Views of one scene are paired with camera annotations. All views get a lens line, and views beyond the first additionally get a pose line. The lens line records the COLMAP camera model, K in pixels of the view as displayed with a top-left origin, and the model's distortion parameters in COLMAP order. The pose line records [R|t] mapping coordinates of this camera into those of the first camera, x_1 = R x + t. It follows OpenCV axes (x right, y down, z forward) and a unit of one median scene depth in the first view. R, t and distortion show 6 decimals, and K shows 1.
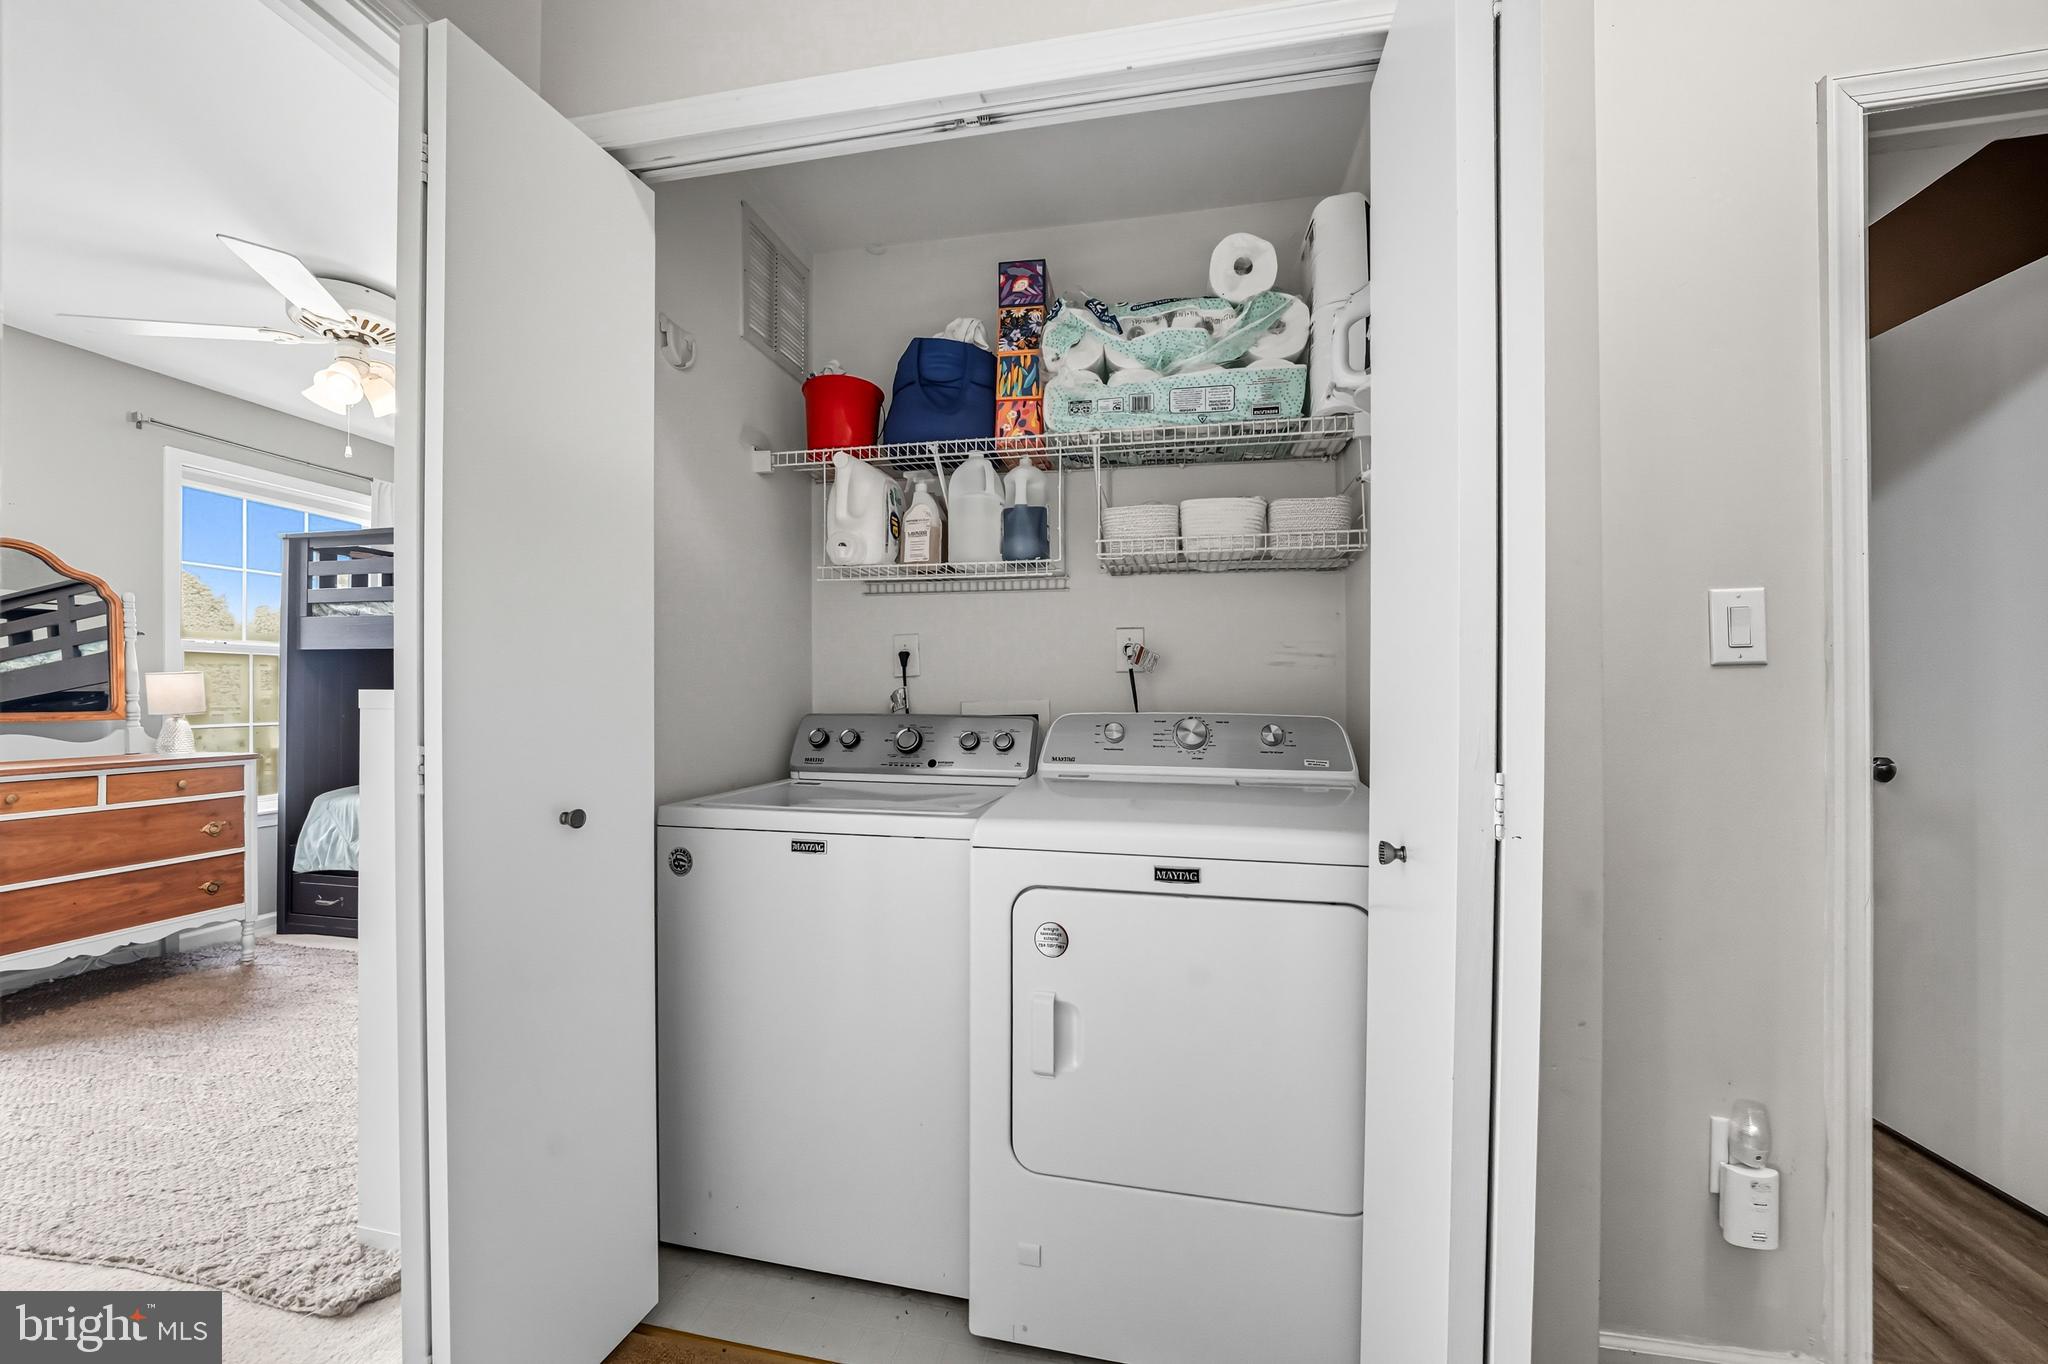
lens RADIAL K [[769.1, 0, 1032.6], [0, 769.1, 685.5], [0, 0, 1]] dist [-0.011418, 0.002404]
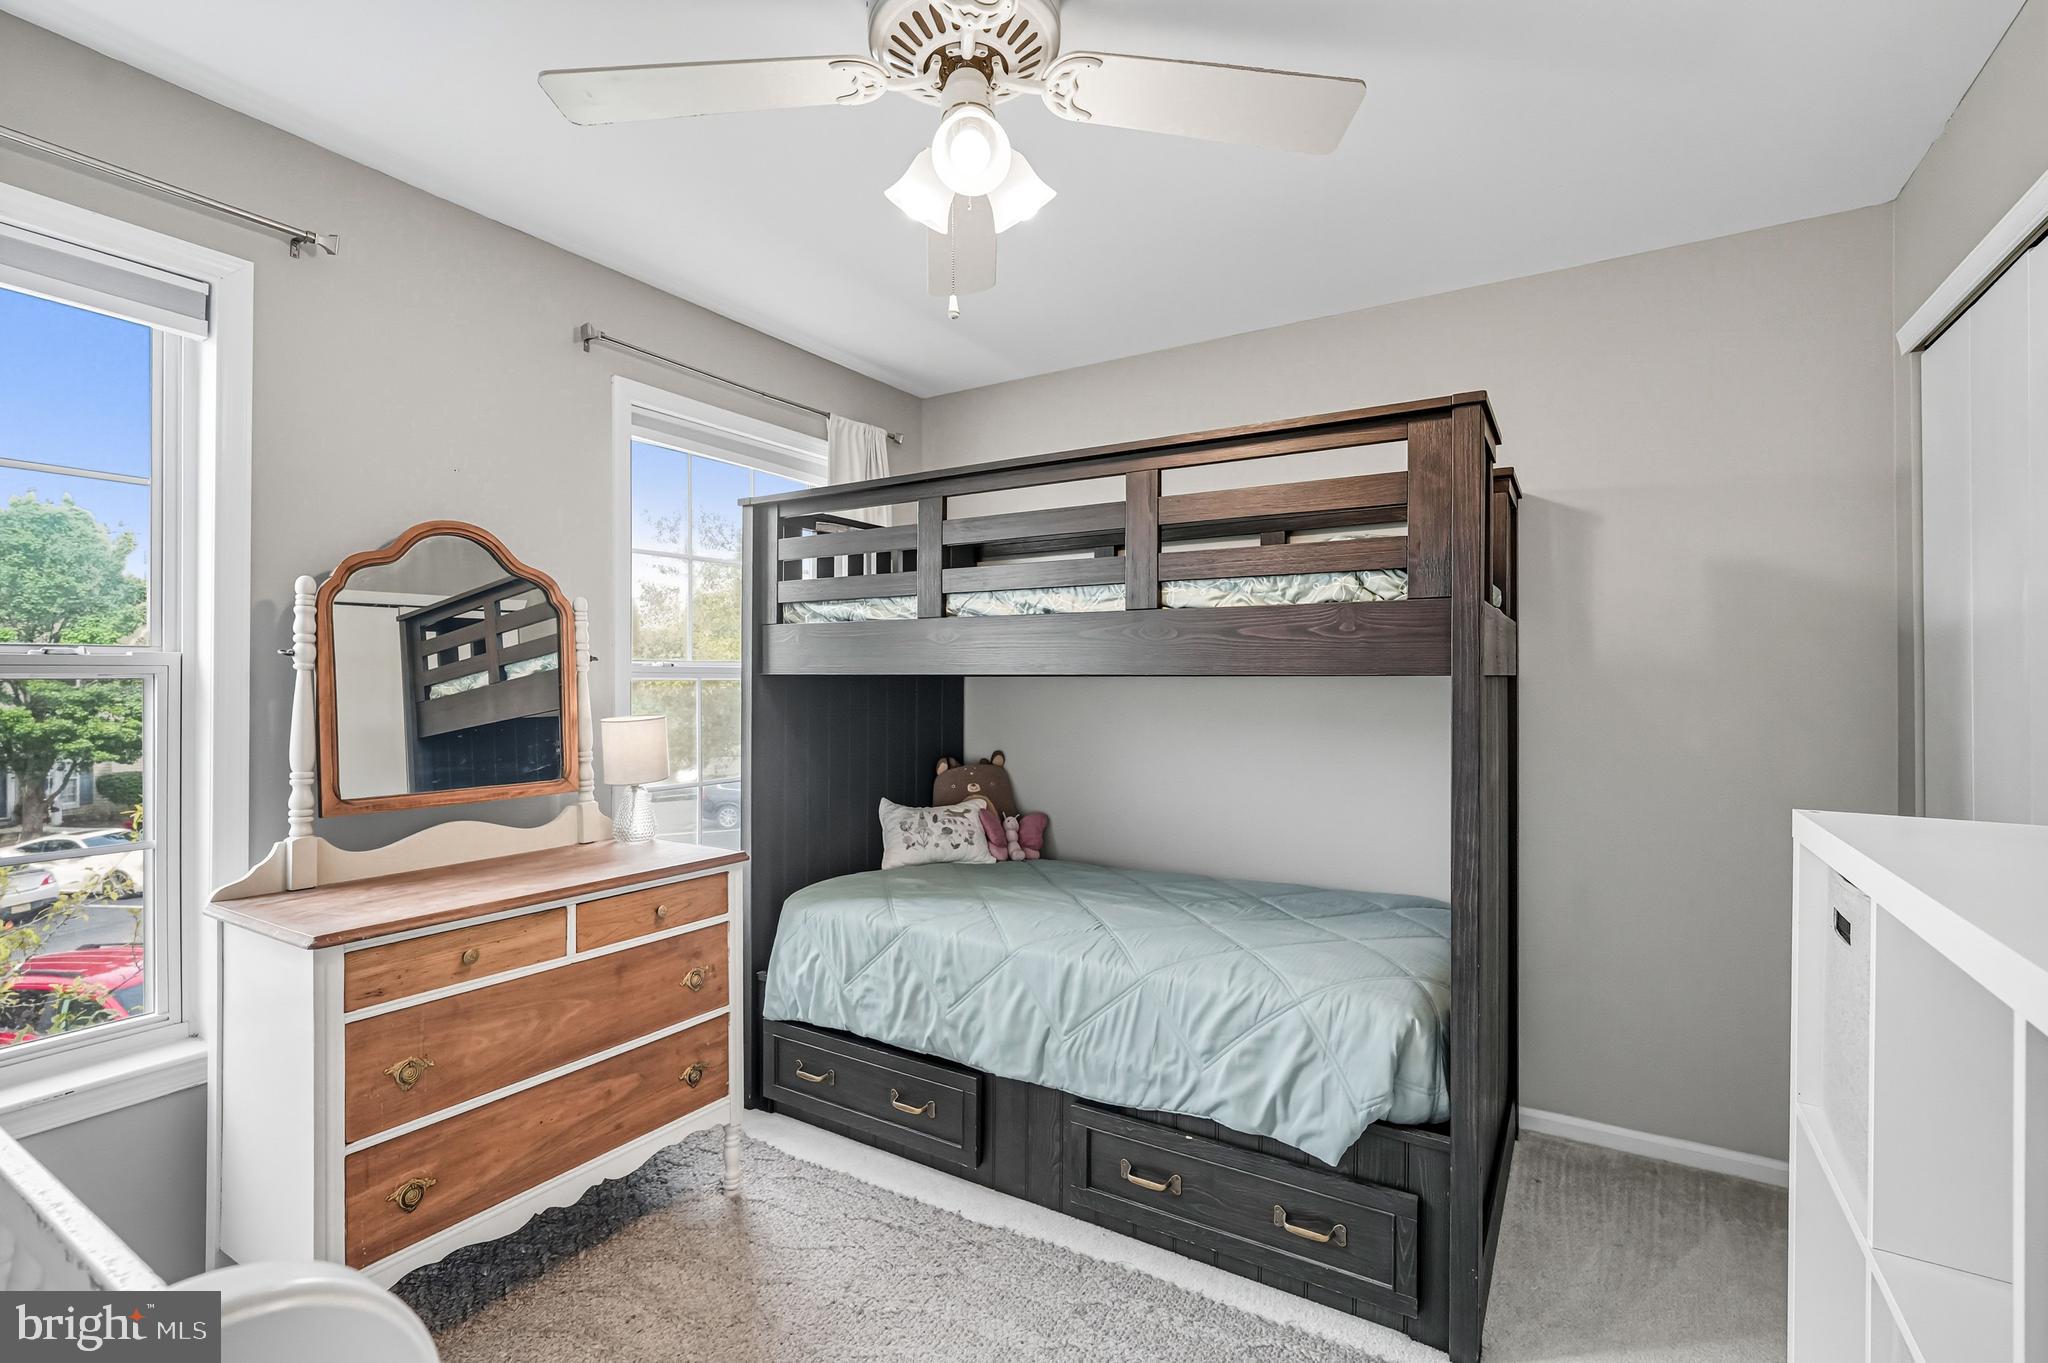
lens RADIAL K [[934.9, 0, 1025.1], [0, 934.9, 676.4], [0, 0, 1]] dist [-0.005474, 0.000976]
pose [[0.937918, -0.000249, -0.346856, -0.536493], [0.001628, 0.999992, 0.003685, -0.054544], [0.346852, -0.004021, 0.937911, 0.367673]]
